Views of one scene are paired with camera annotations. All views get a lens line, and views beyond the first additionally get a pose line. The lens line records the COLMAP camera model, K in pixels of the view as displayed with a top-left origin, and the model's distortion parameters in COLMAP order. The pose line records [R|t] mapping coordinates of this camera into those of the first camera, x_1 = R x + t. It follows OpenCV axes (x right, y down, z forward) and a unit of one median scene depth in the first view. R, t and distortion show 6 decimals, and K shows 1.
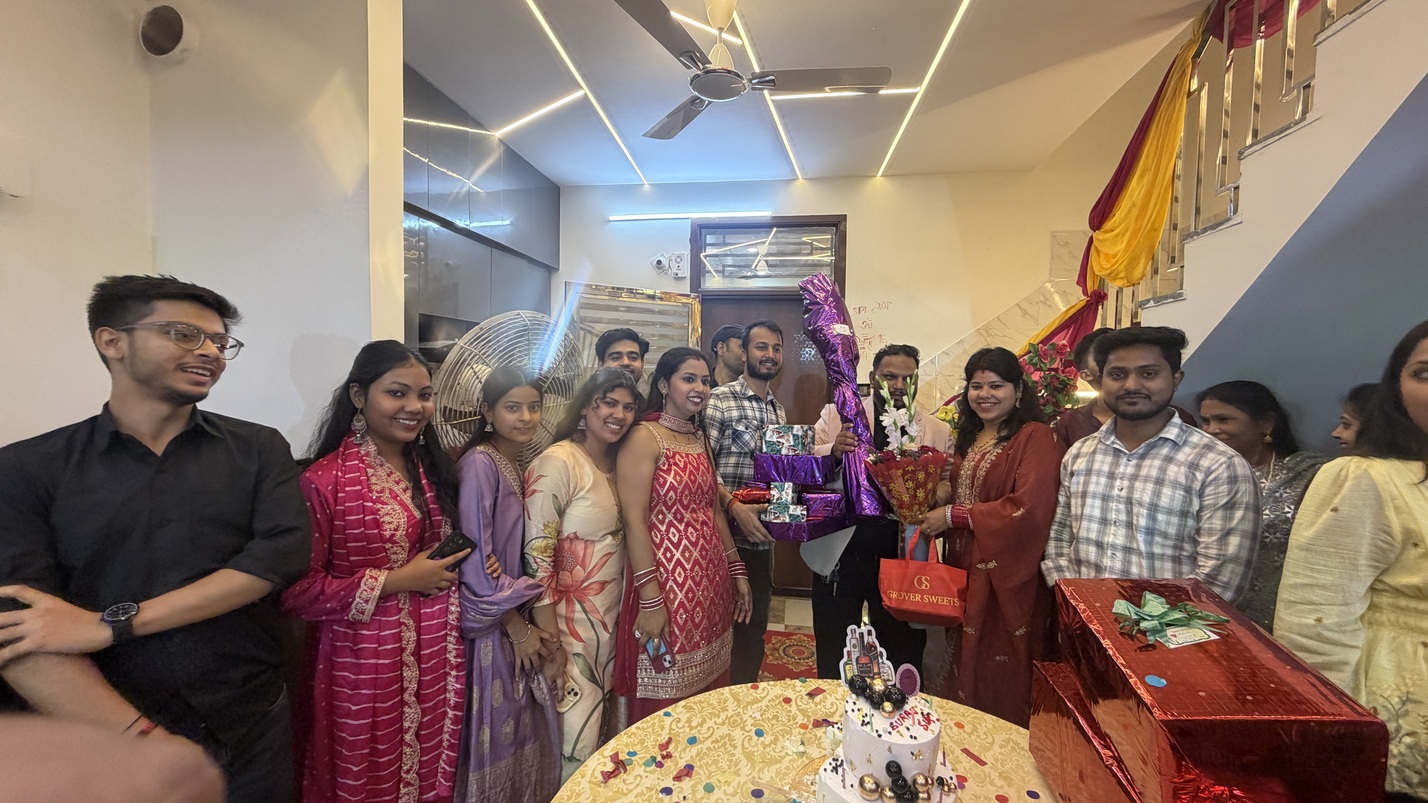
lens RADIAL K [[579.4, 0, 710.4], [0, 579.4, 396.0], [0, 0, 1]] dist [-0.001256, 0.000134]
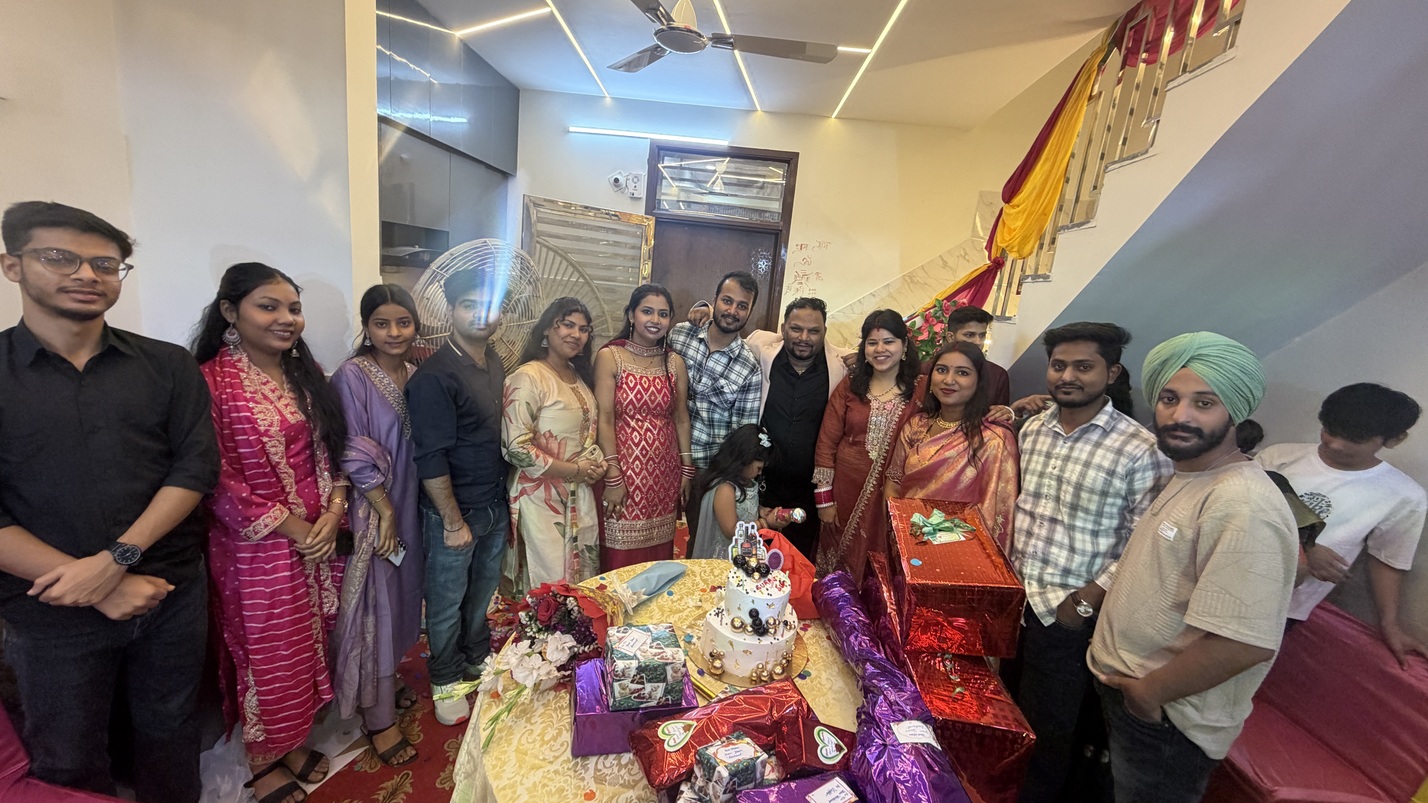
lens RADIAL K [[579.4, 0, 710.4], [0, 579.4, 396.0], [0, 0, 1]] dist [-0.001256, 0.000134]
pose [[0.993211, 0.068078, 0.094325, 0.011733], [-0.082642, 0.983606, 0.160279, -0.061946], [-0.081868, -0.166986, 0.982555, -0.164554]]
